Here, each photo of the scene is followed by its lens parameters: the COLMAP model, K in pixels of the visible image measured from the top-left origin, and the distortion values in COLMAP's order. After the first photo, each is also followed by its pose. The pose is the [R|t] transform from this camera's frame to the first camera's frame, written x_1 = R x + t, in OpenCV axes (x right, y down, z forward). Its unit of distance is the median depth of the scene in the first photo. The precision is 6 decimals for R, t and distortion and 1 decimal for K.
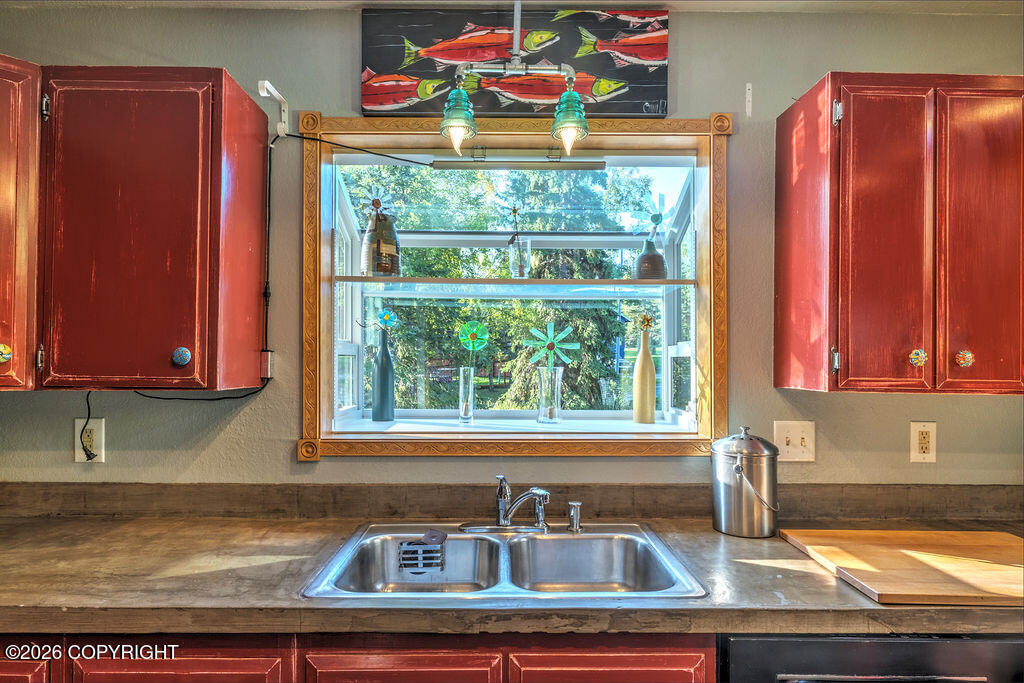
lens RADIAL K [[612.6, 0, 508.5], [0, 612.6, 351.4], [0, 0, 1]] dist [0.000145, 0.000581]
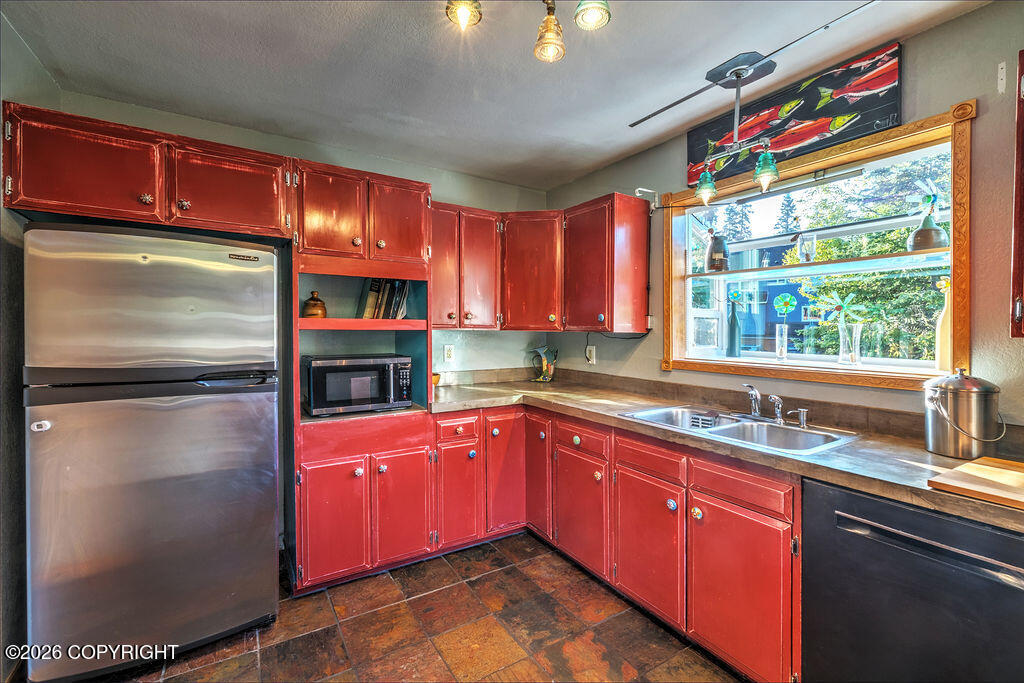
lens RADIAL K [[423.1, 0, 512.0], [0, 423.1, 341.5], [0, 0, 1]] dist [-0.000562, -0.000134]
pose [[0.546235, 0.026662, -0.837208, 0.574569], [0.005925, 0.999345, 0.035691, 0.034332], [0.837611, -0.024456, 0.545719, -0.176450]]
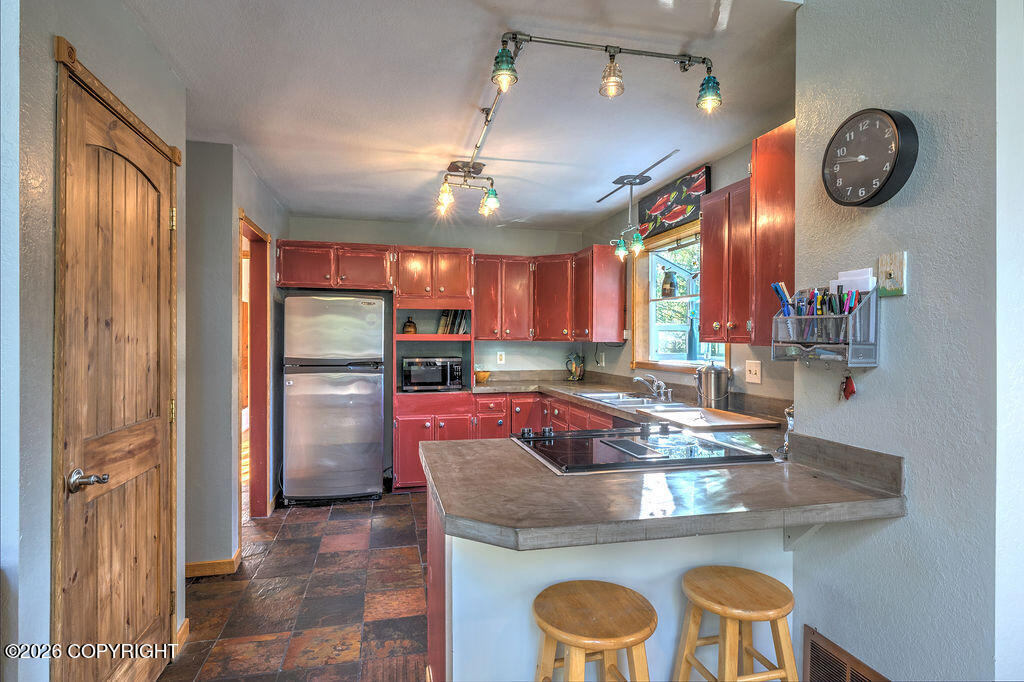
lens RADIAL K [[483.4, 0, 512.0], [0, 483.4, 341.0], [0, 0, 1]] dist [-0.001802, -0.000041]
pose [[0.257494, -0.000695, -0.966280, 1.717492], [0.012287, 0.999921, 0.002556, 0.041591], [0.966202, -0.012531, 0.257483, -0.093169]]
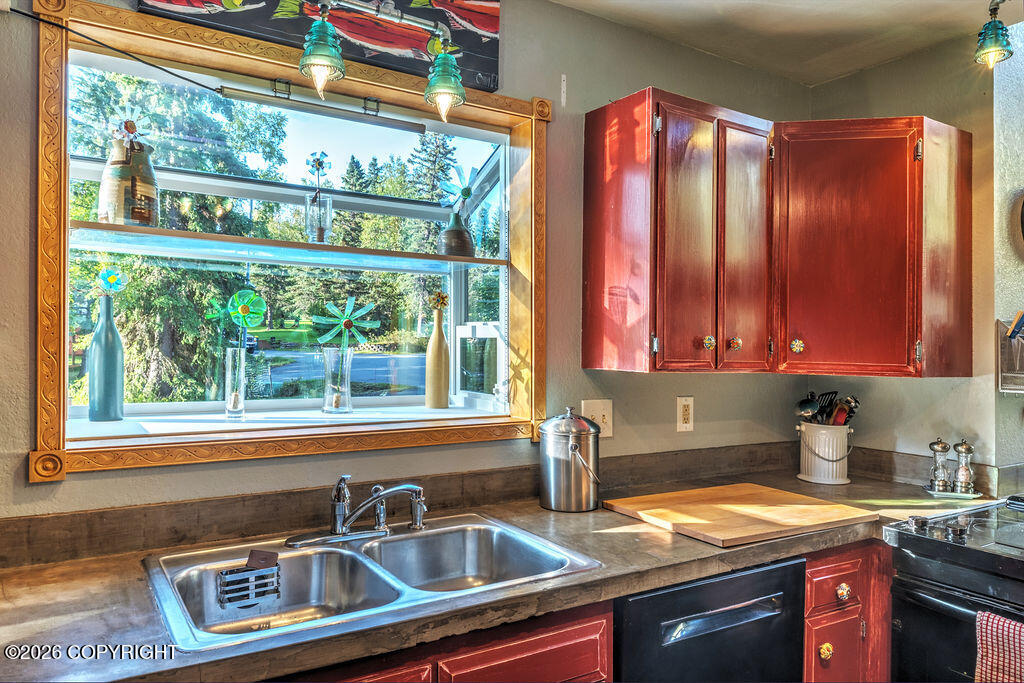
lens RADIAL K [[723.5, 0, 512.0], [0, 723.5, 324.7], [0, 0, 1]] dist [0.019054, -0.032220]
pose [[0.843468, 0.019542, 0.536824, -0.338028], [-0.019749, 0.999791, -0.005366, -0.007799], [-0.536816, -0.006076, 0.843677, 0.012966]]
